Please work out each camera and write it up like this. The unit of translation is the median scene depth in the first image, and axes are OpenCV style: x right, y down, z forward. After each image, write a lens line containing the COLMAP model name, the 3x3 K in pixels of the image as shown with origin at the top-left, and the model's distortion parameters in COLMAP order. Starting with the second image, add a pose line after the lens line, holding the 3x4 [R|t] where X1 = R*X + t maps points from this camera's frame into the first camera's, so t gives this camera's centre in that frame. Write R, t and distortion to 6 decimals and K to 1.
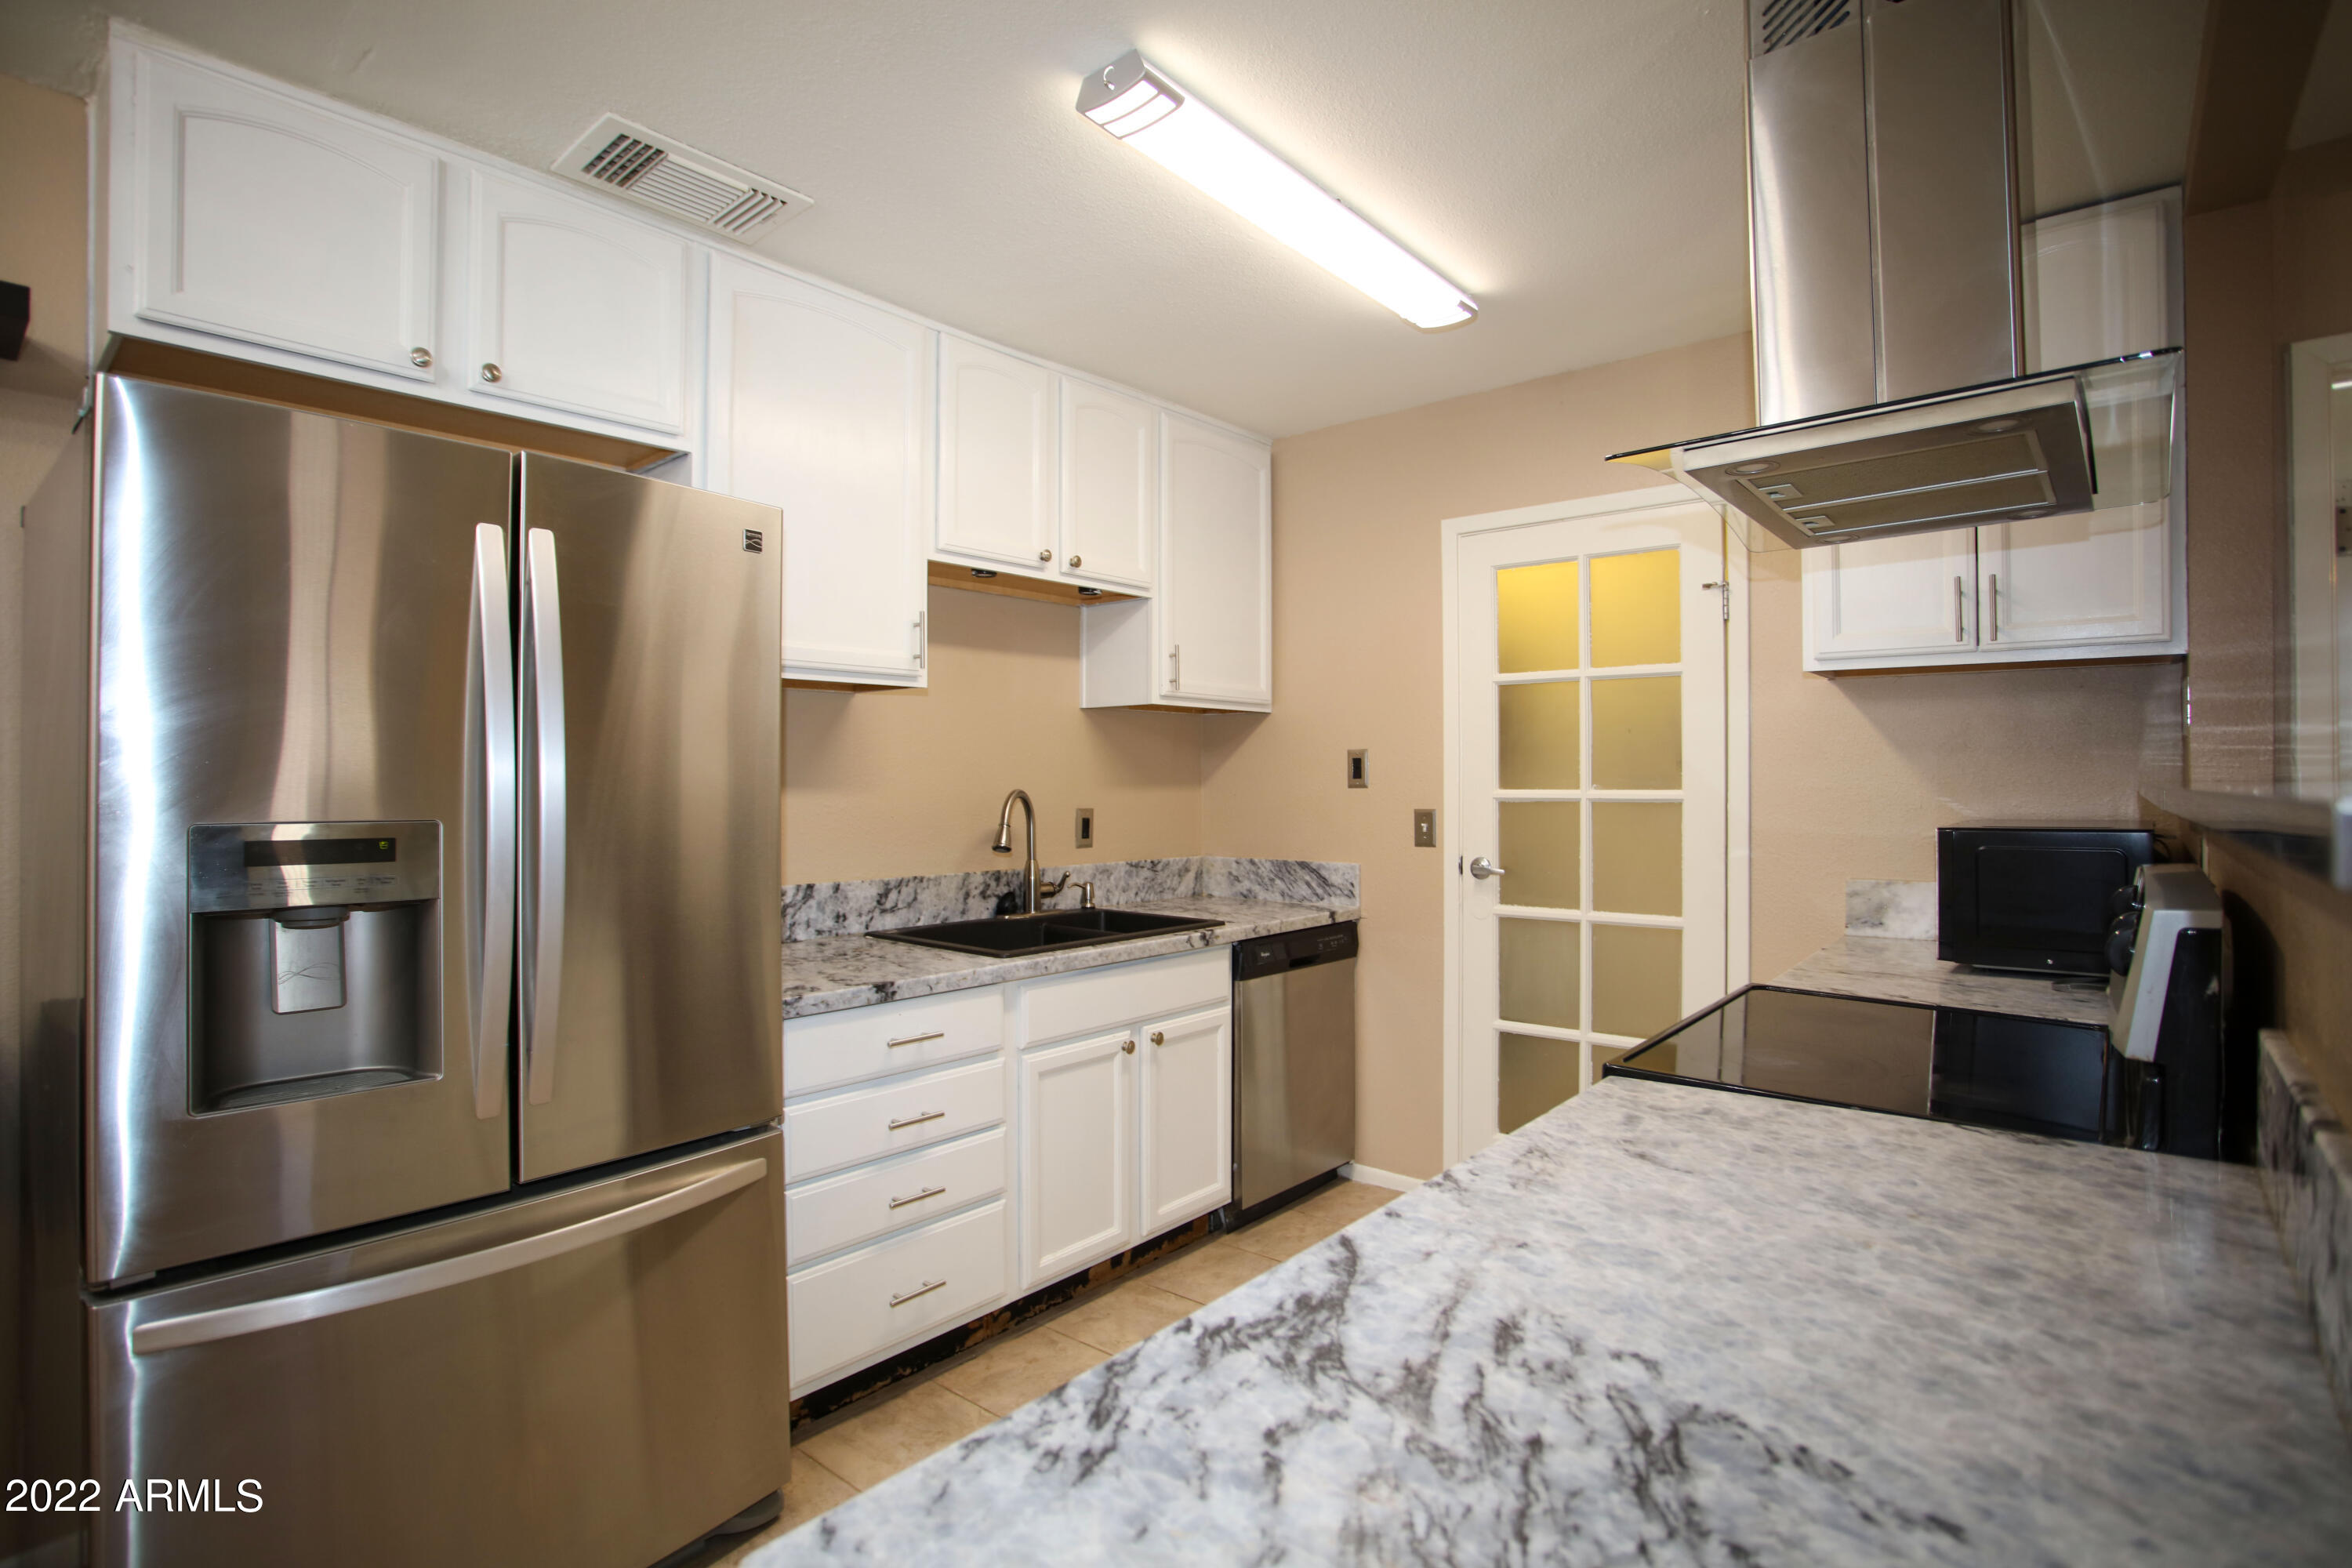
lens RADIAL K [[1152.9, 0, 1184.9], [0, 1152.9, 784.4], [0, 0, 1]] dist [-0.063046, 0.022173]
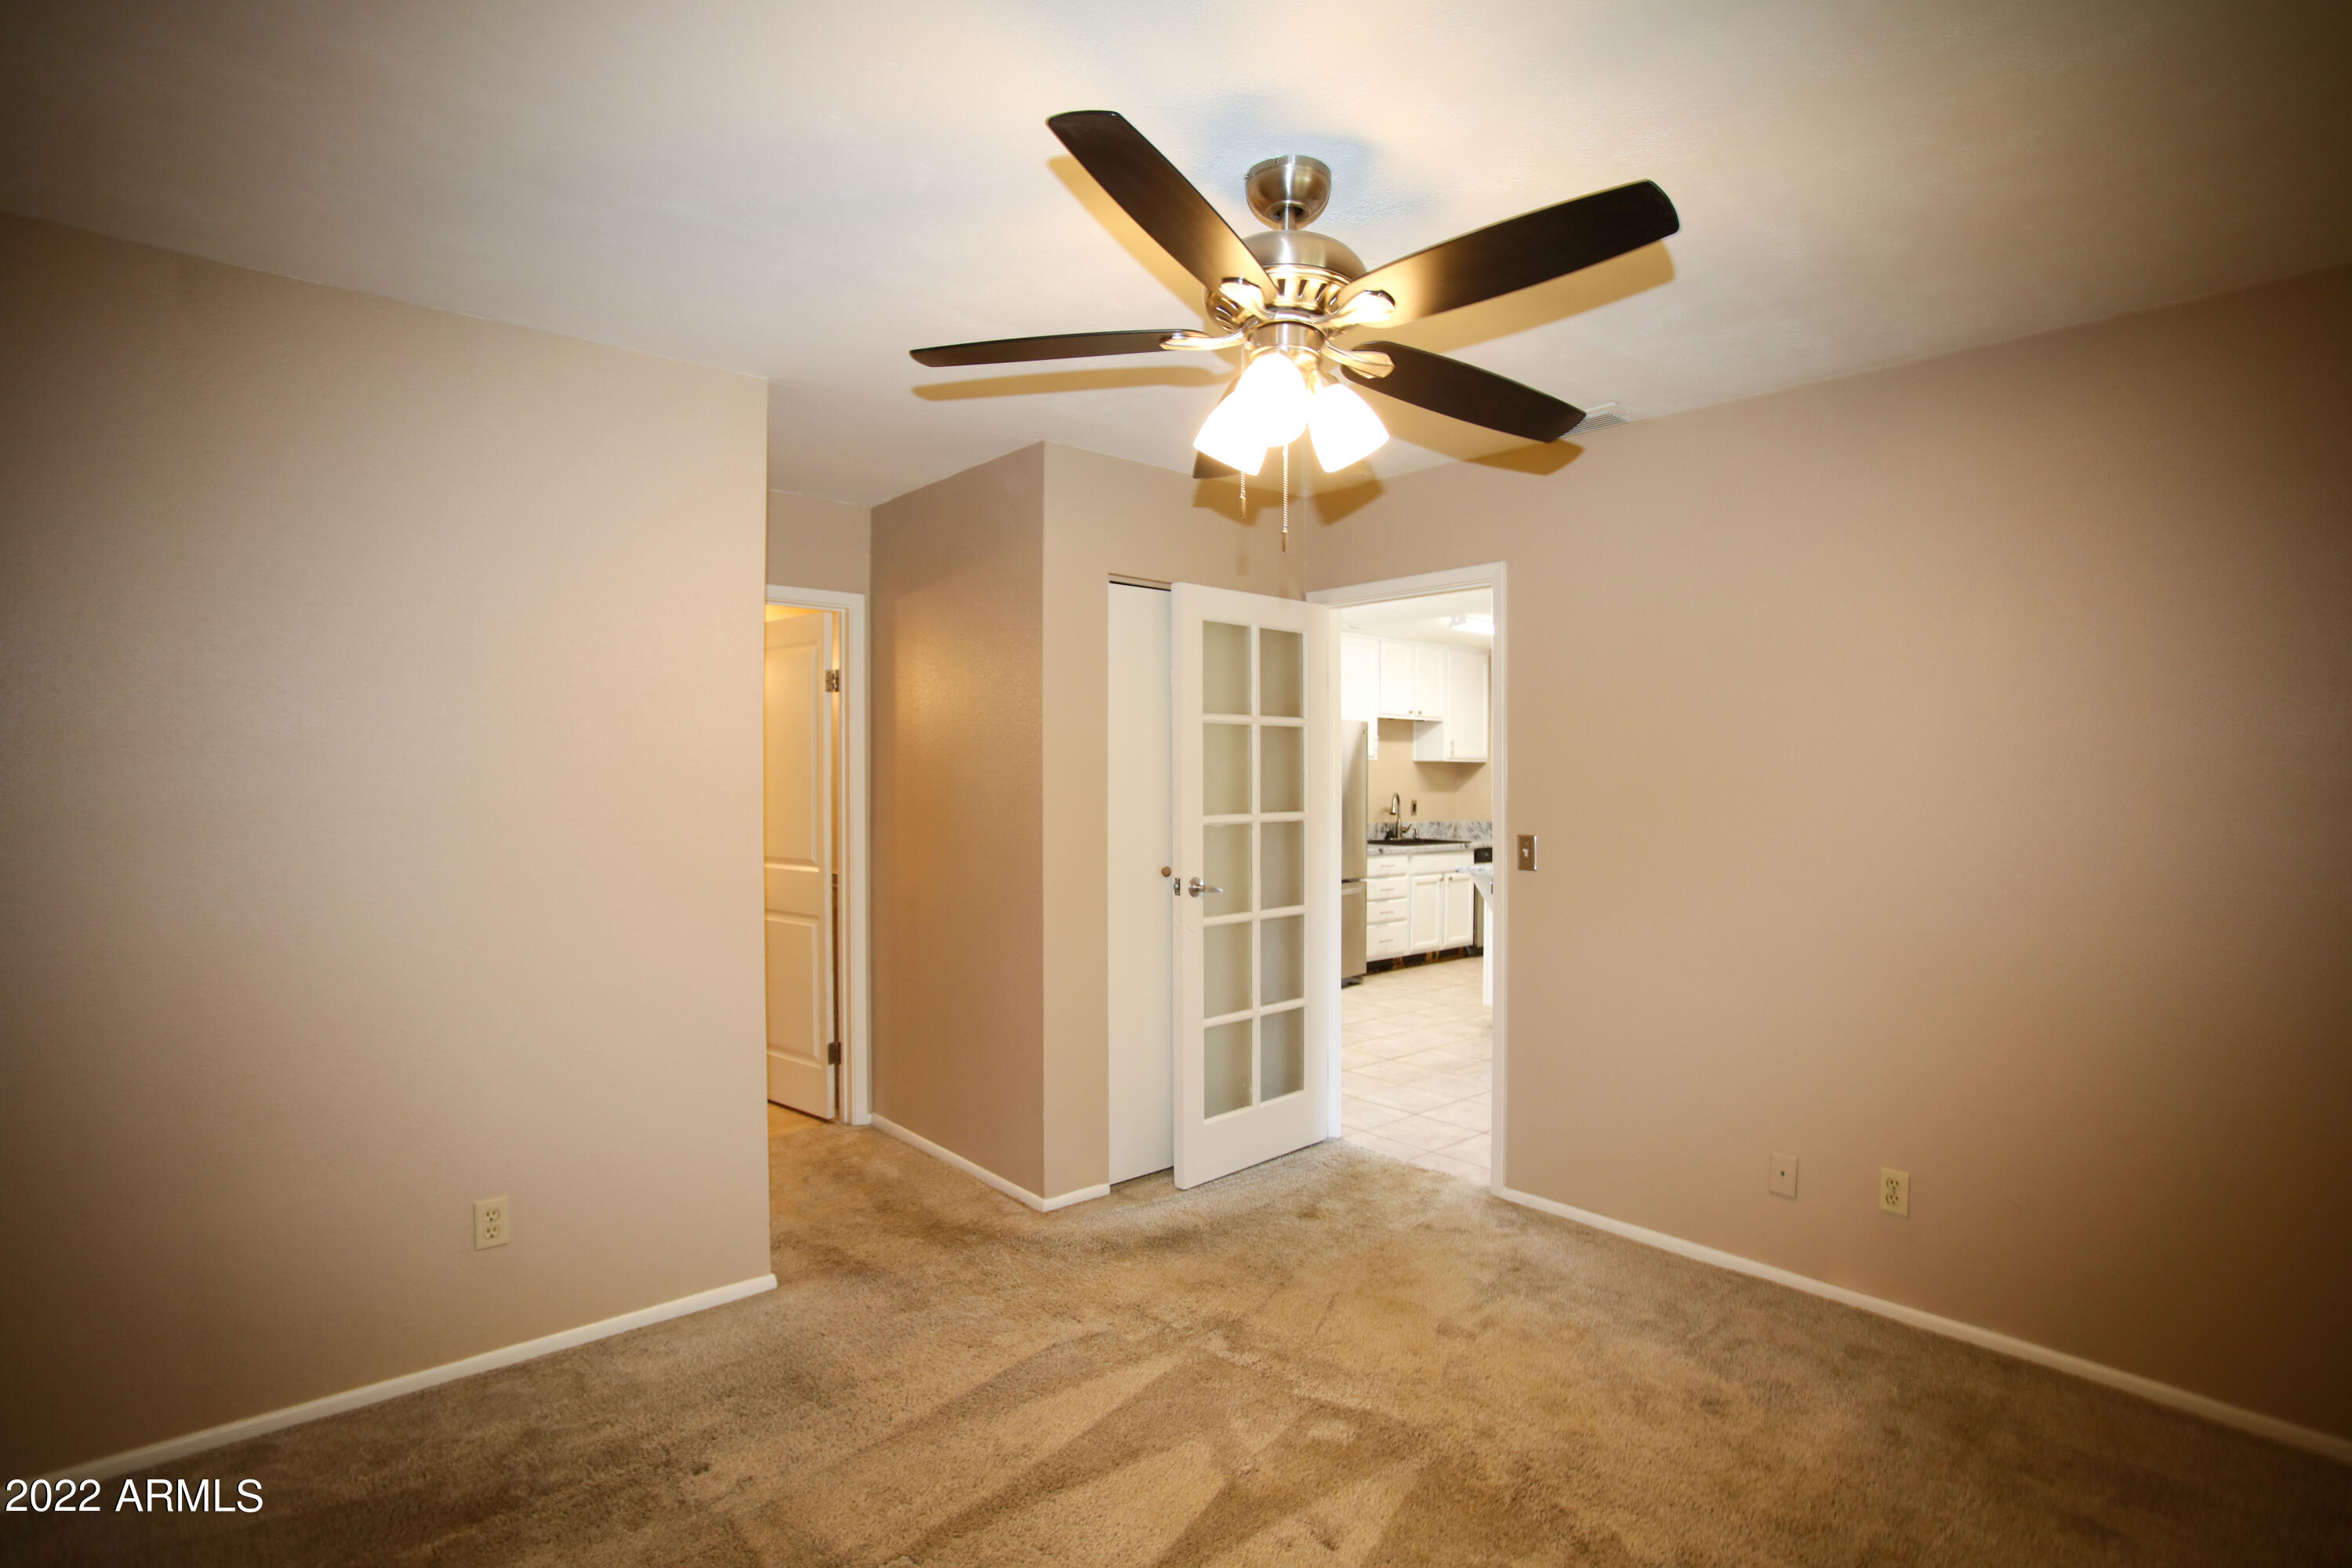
lens RADIAL K [[1152.9, 0, 1172.4], [0, 1152.9, 784.1], [0, 0, 1]] dist [-0.063046, 0.022173]
pose [[0.986332, 0.009058, -0.164520, -0.239952], [-0.007923, 0.999940, 0.007557, -0.036539], [0.164579, -0.006150, 0.986345, -1.972407]]
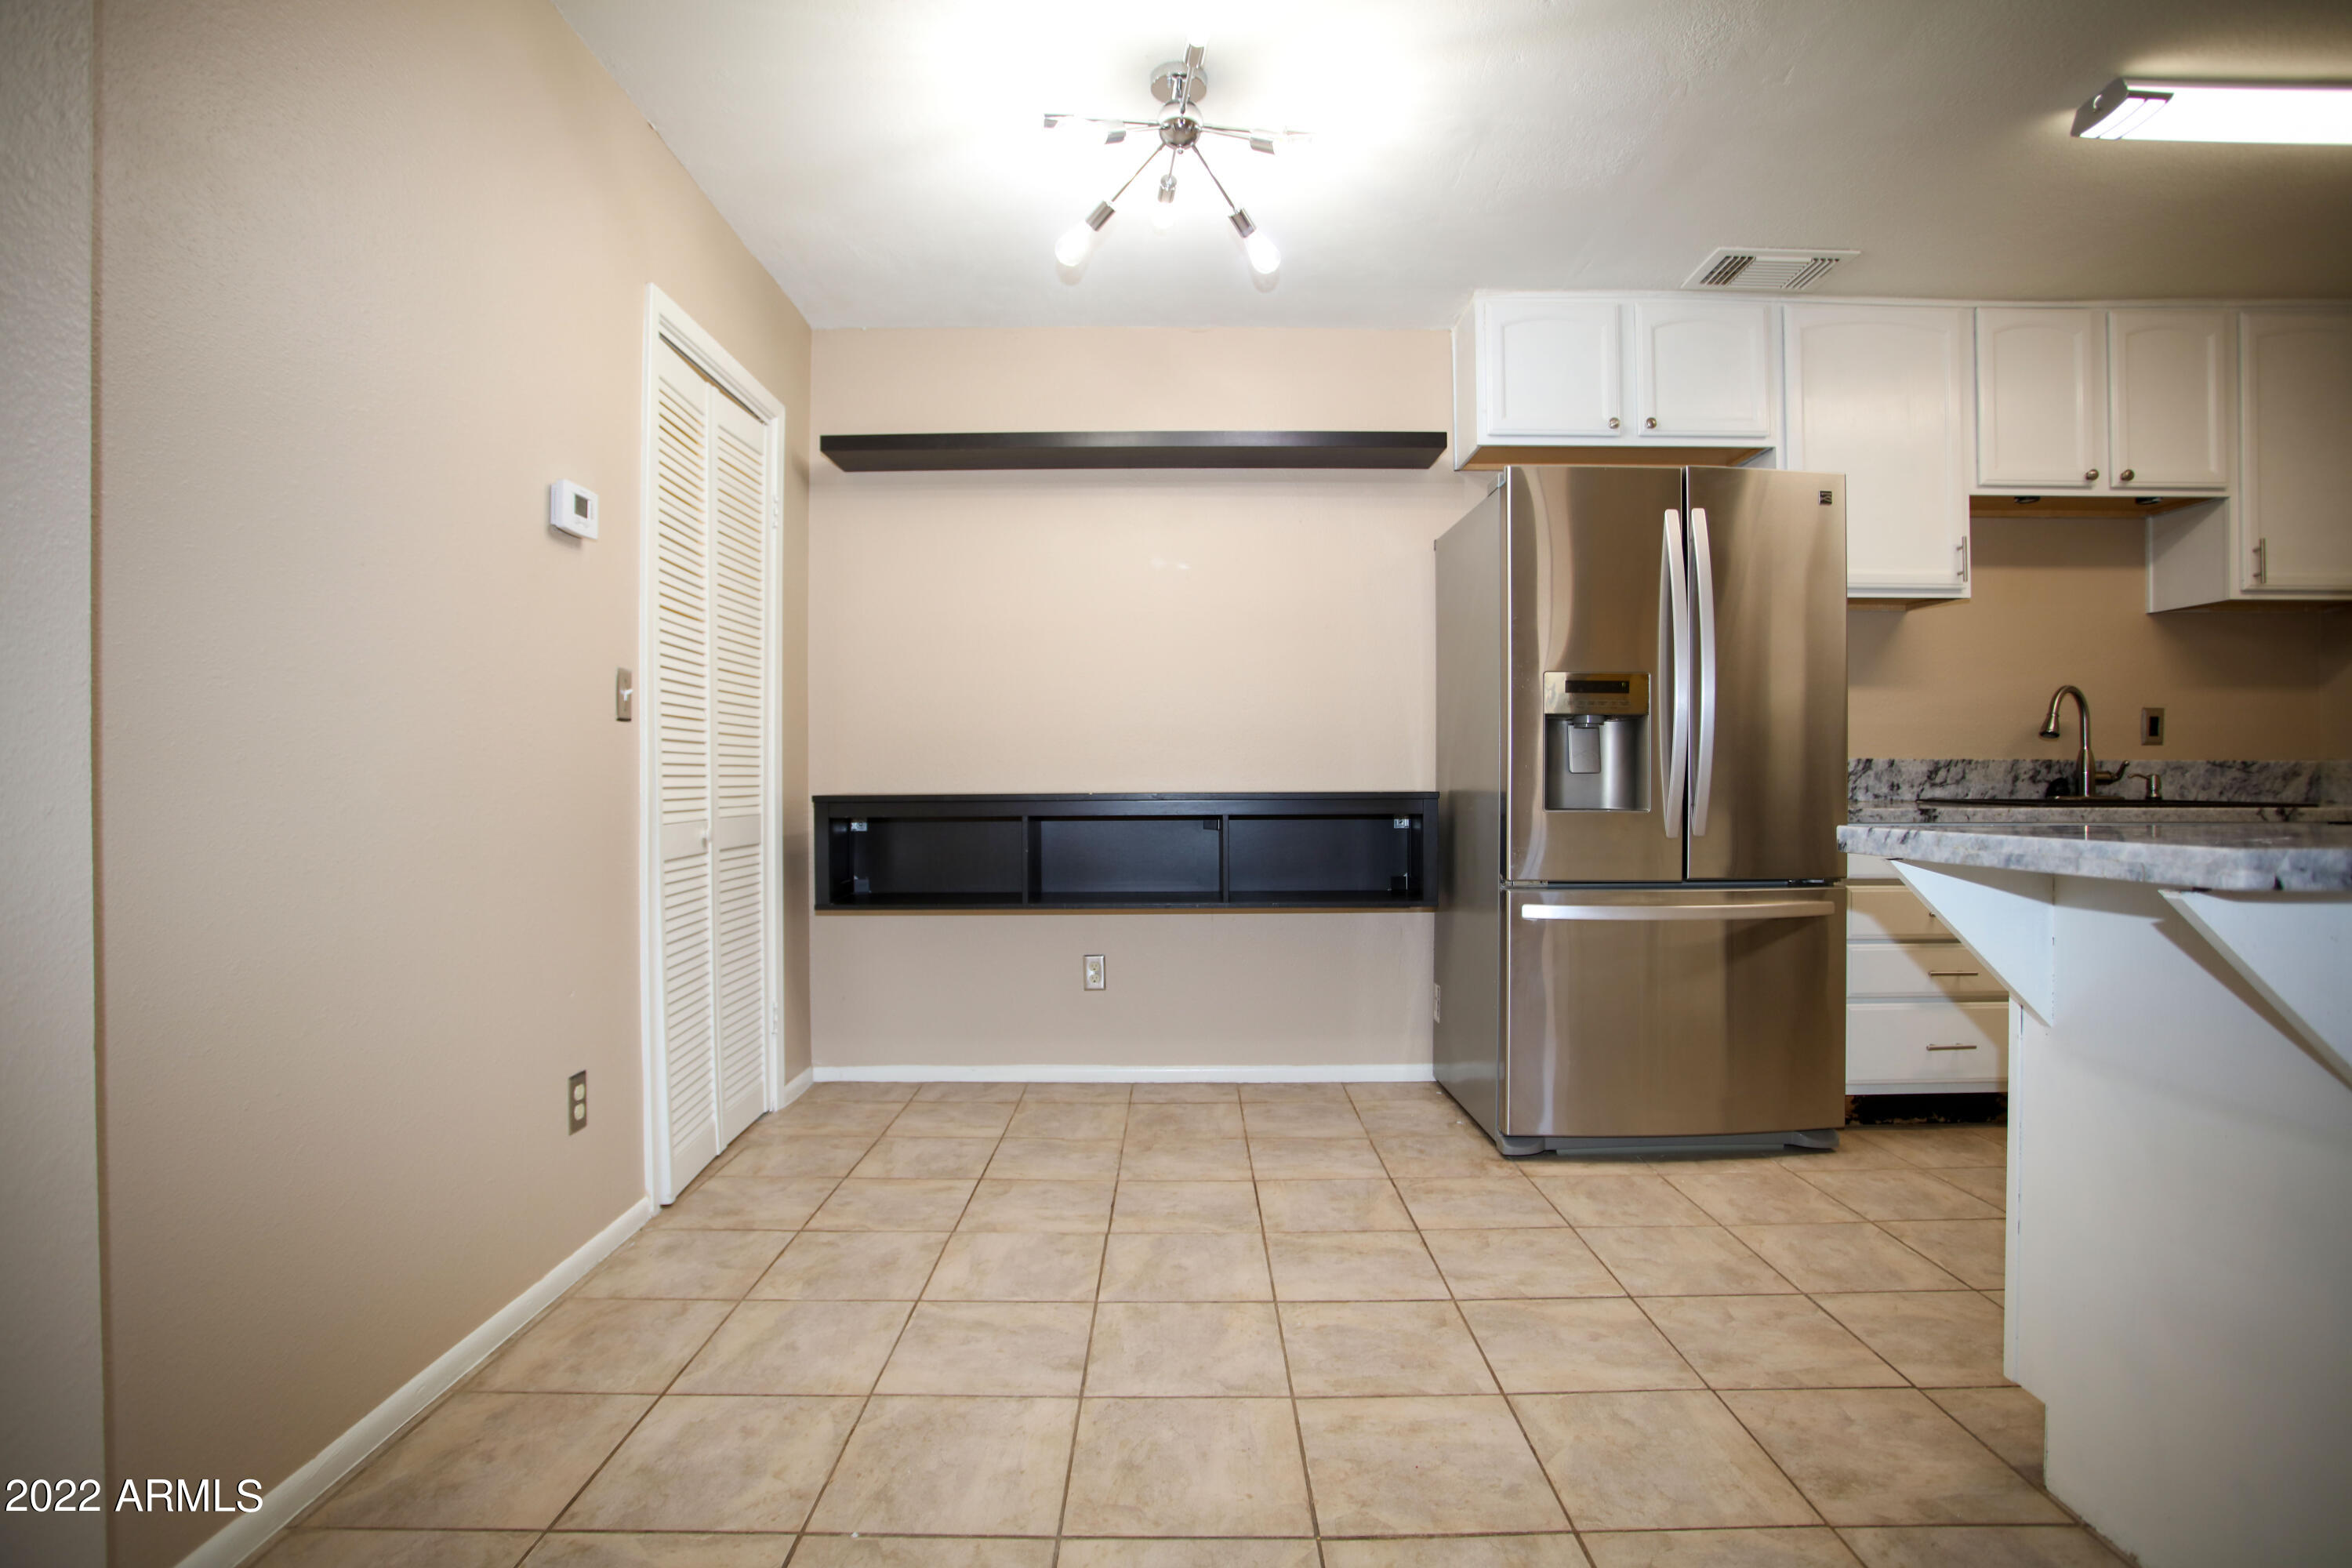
lens RADIAL K [[1152.9, 0, 1175.2], [0, 1152.9, 772.9], [0, 0, 1]] dist [-0.063046, 0.022173]
pose [[0.644993, 0.000069, -0.764188, 0.138413], [-0.001529, 0.999998, -0.001200, 0.101685], [0.764187, 0.001943, 0.644992, -0.411361]]
